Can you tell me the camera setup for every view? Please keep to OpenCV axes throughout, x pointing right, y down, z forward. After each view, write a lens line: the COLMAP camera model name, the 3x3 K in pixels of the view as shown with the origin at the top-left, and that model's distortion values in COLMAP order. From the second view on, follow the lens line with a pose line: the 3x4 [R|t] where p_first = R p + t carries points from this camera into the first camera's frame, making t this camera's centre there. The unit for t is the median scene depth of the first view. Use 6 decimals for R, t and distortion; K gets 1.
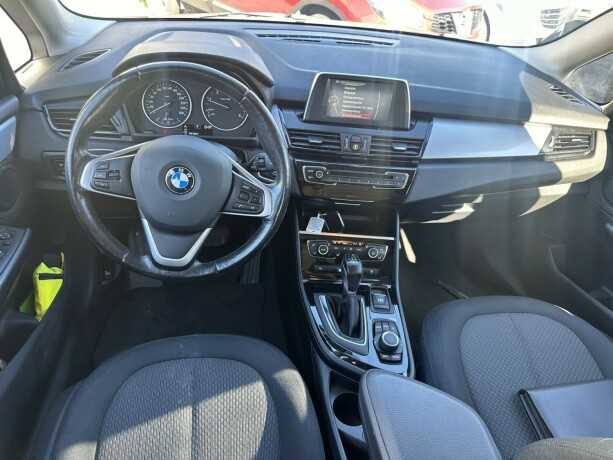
lens RADIAL K [[435.5, 0, 306.5], [0, 435.5, 230.0], [0, 0, 1]] dist [0.085715, -0.162500]
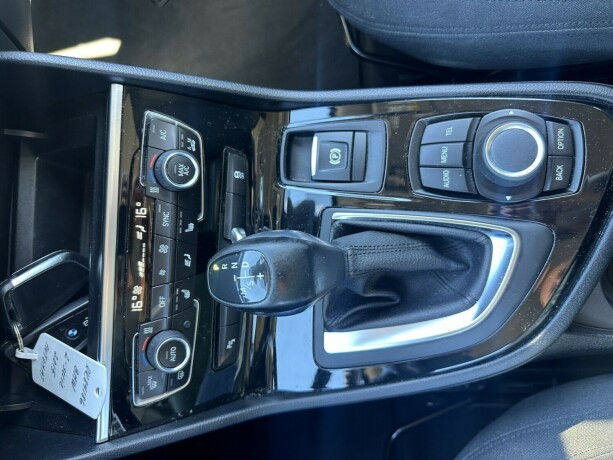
lens RADIAL K [[435.5, 0, 306.5], [0, 435.5, 230.0], [0, 0, 1]] dist [0.085715, -0.162500]
pose [[0.023674, -0.994737, -0.099693, 0.153041], [0.844047, -0.033552, 0.535218, -0.031321], [-0.535746, -0.096816, 0.838810, 0.763633]]
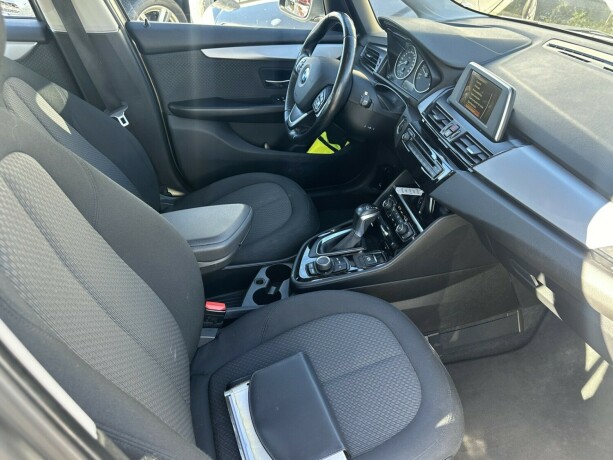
lens RADIAL K [[470.1, 0, 306.5], [0, 470.1, 230.0], [0, 0, 1]] dist [0.056791, -0.075766]
pose [[0.151694, 0.488744, -0.859138, 1.158754], [-0.581501, 0.746991, 0.322273, -0.188140], [0.799278, 0.450703, 0.397519, 0.390488]]
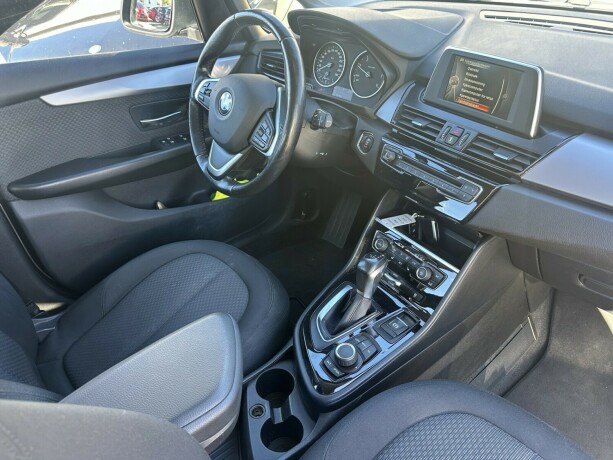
lens RADIAL K [[470.1, 0, 306.5], [0, 470.1, 230.0], [0, 0, 1]] dist [0.056791, -0.075766]
pose [[0.543688, 0.366365, -0.755102, 0.693813], [-0.417265, 0.898618, 0.135557, -0.049168], [0.728212, 0.241377, 0.641439, 0.291893]]
